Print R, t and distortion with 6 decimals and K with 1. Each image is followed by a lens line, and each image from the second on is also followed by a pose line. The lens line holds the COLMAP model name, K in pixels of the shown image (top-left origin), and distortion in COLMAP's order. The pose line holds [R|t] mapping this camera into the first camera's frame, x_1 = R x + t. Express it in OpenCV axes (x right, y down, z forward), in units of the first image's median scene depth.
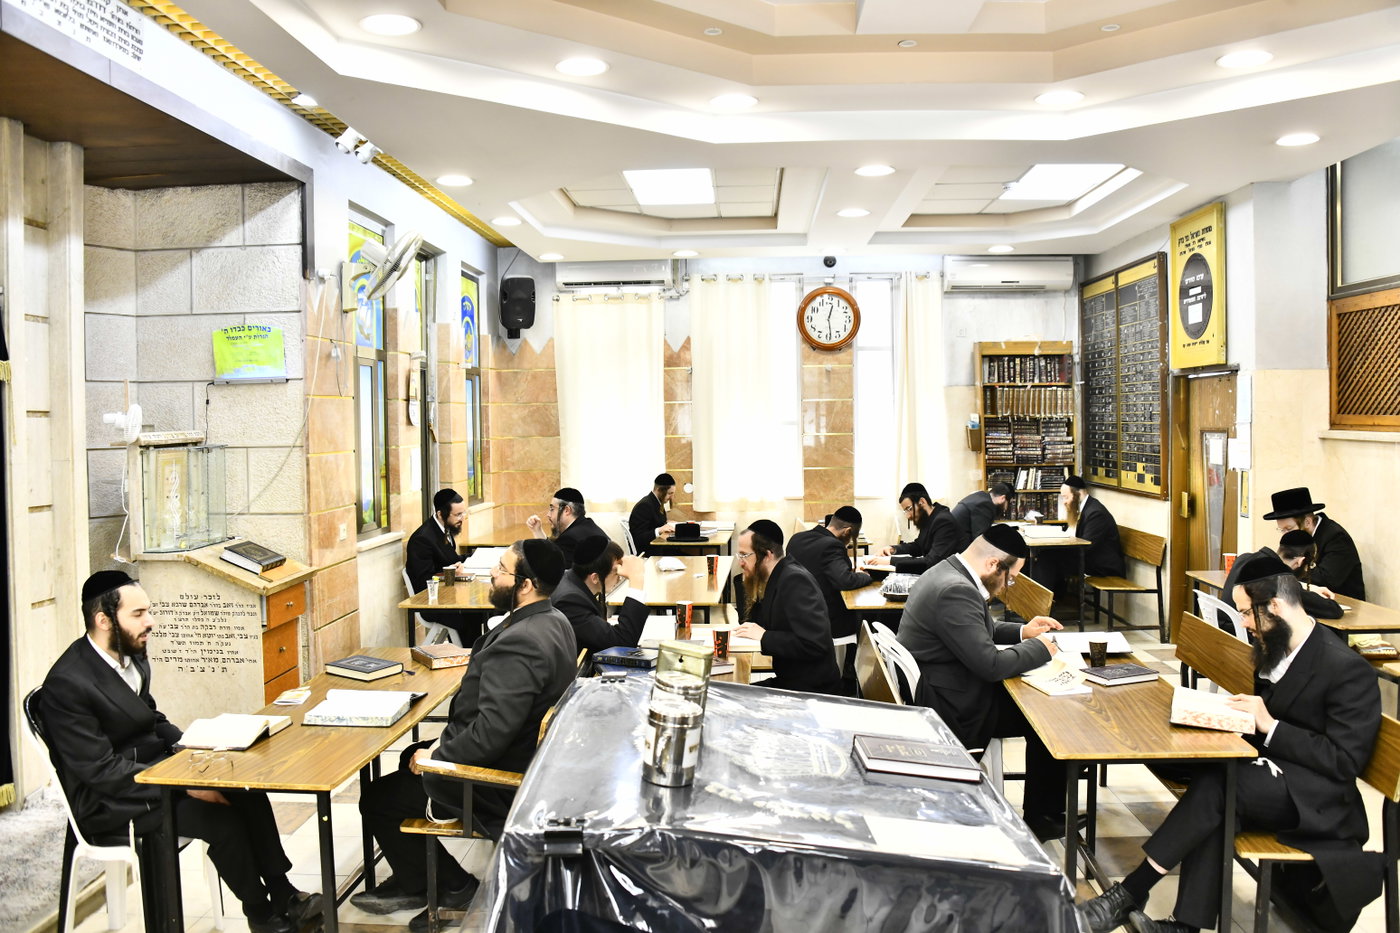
lens RADIAL K [[1124.7, 0, 697.3], [0, 1124.7, 461.8], [0, 0, 1]] dist [-0.146177, 0.077069]
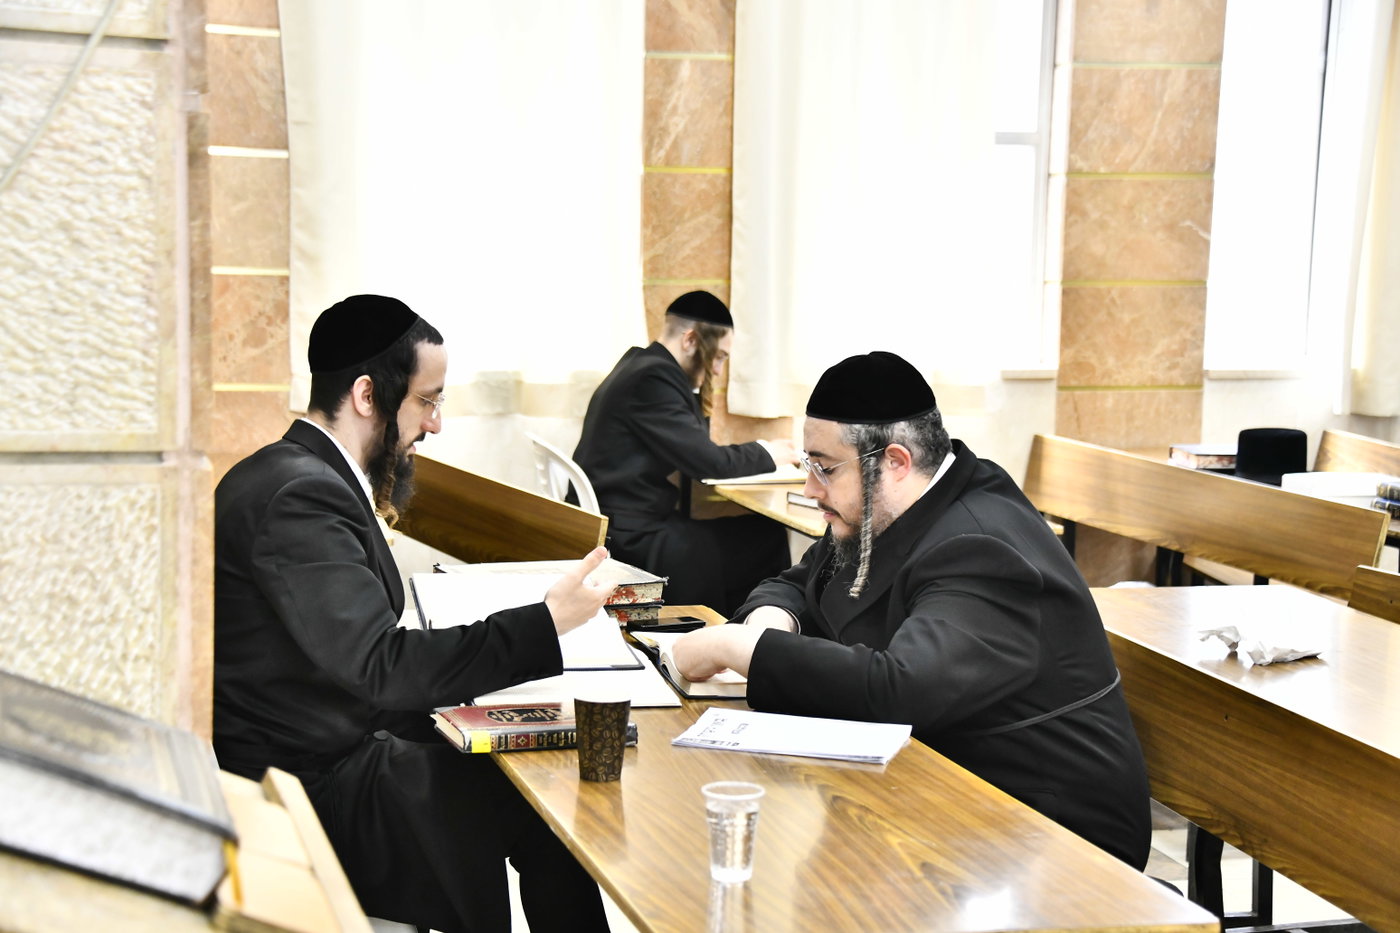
lens RADIAL K [[2469.9, 0, 699.2], [0, 2469.9, 463.3], [0, 0, 1]] dist [0.485803, 0.000000]
pose [[0.949949, -0.001197, 0.312404, -0.308377], [-0.020569, 0.997583, 0.066367, 0.016446], [-0.311728, -0.069471, 0.947628, 0.477127]]
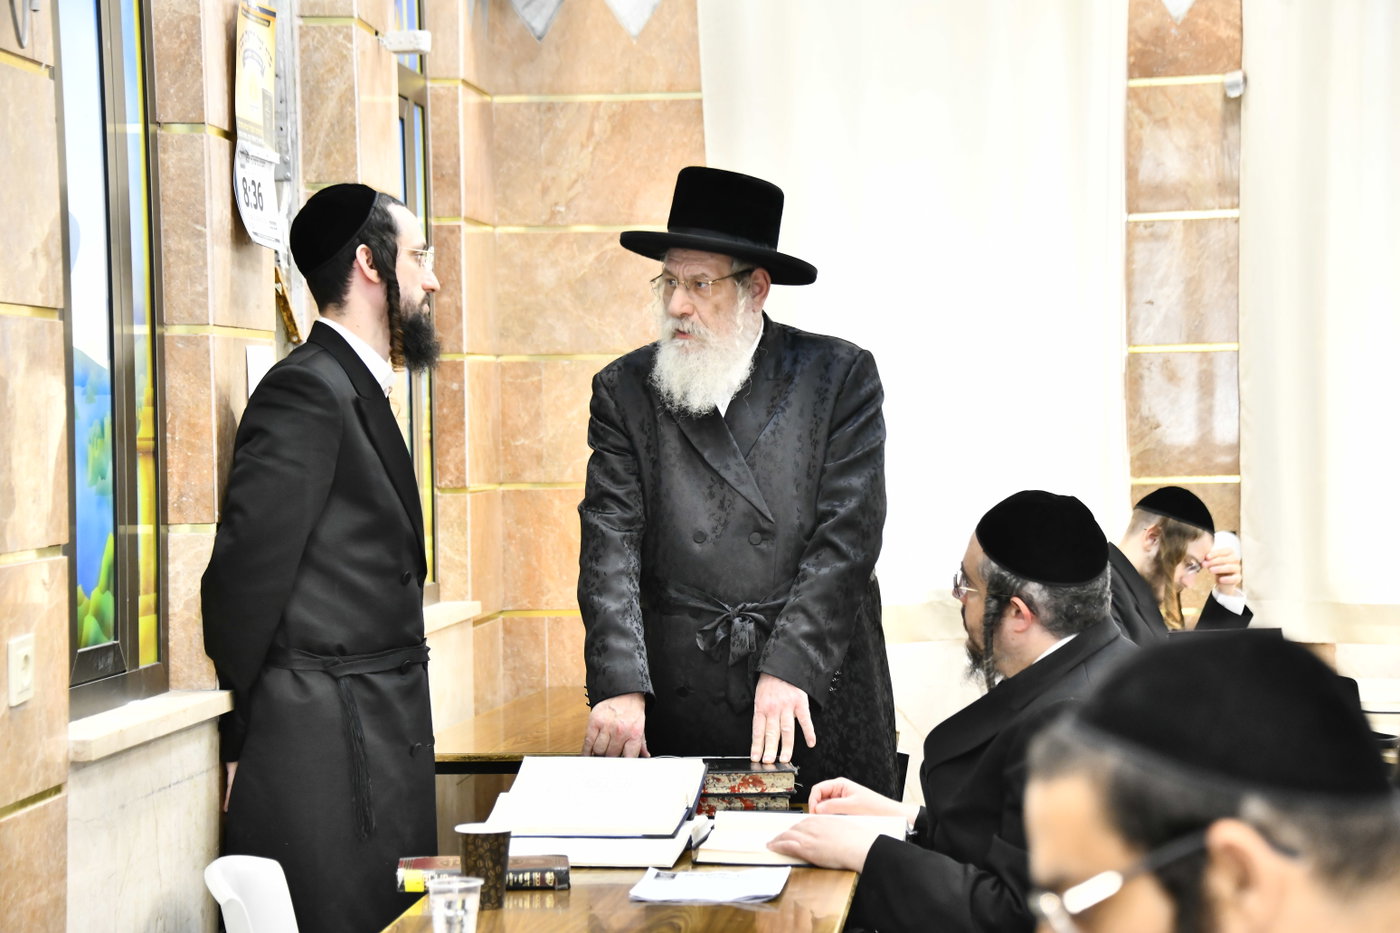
lens RADIAL K [[3579.4, 0, 705.9], [0, 3579.4, 476.7], [0, 0, 1]] dist [0.897388, 0.000000]
pose [[0.999357, -0.001051, -0.035837, -0.130962], [0.000254, 0.999753, -0.022222, 0.034317], [0.035852, 0.022199, 0.999111, 0.223401]]
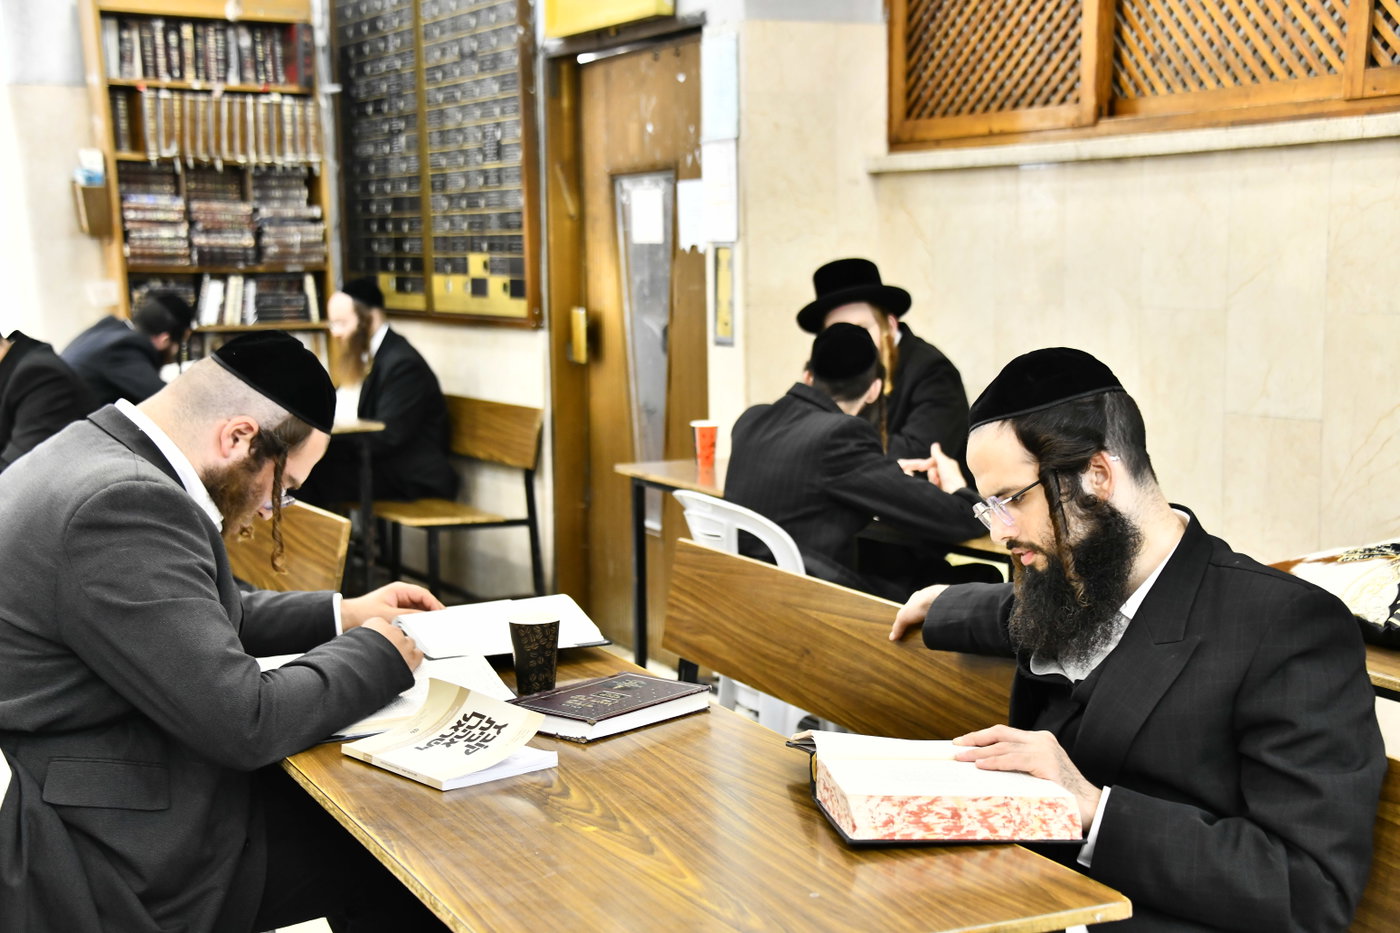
lens RADIAL K [[2051.1, 0, 701.9], [0, 2051.1, 469.7], [0, 0, 1]] dist [0.300105, 0.000000]
pose [[0.860391, -0.054950, 0.506664, 0.037184], [0.021607, 0.997209, 0.071459, 0.036050], [-0.509177, -0.050535, 0.859177, 0.212677]]
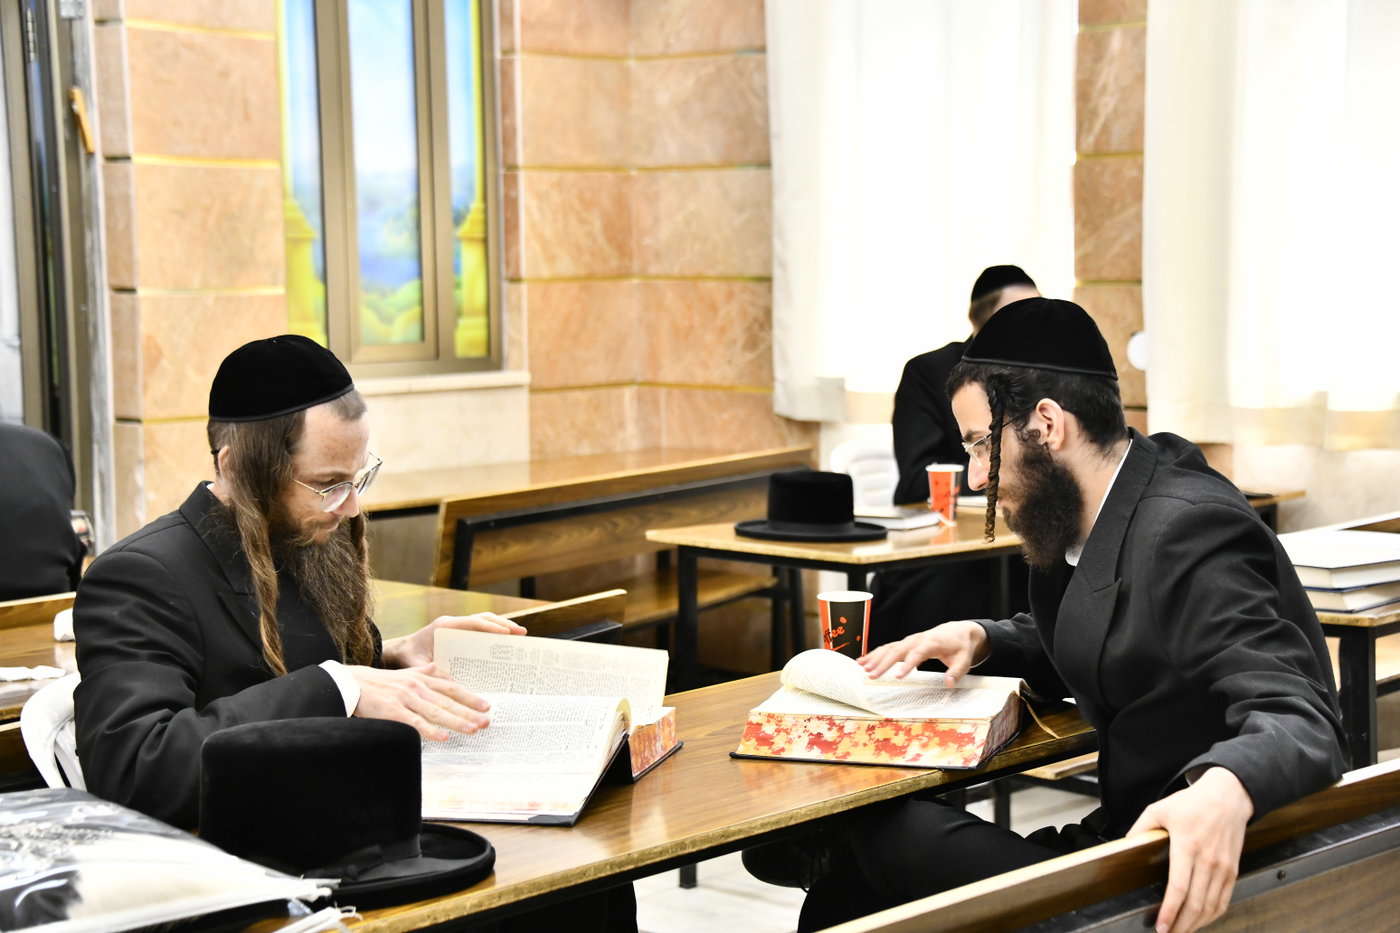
lens RADIAL K [[2657.9, 0, 697.6], [0, 2657.9, 461.2], [0, 0, 1]] dist [0.566505, 0.000000]
pose [[0.783926, 0.060873, -0.617862, 0.424207], [-0.027126, 0.997590, 0.063868, 0.015645], [0.620261, -0.033308, 0.783688, 0.581663]]
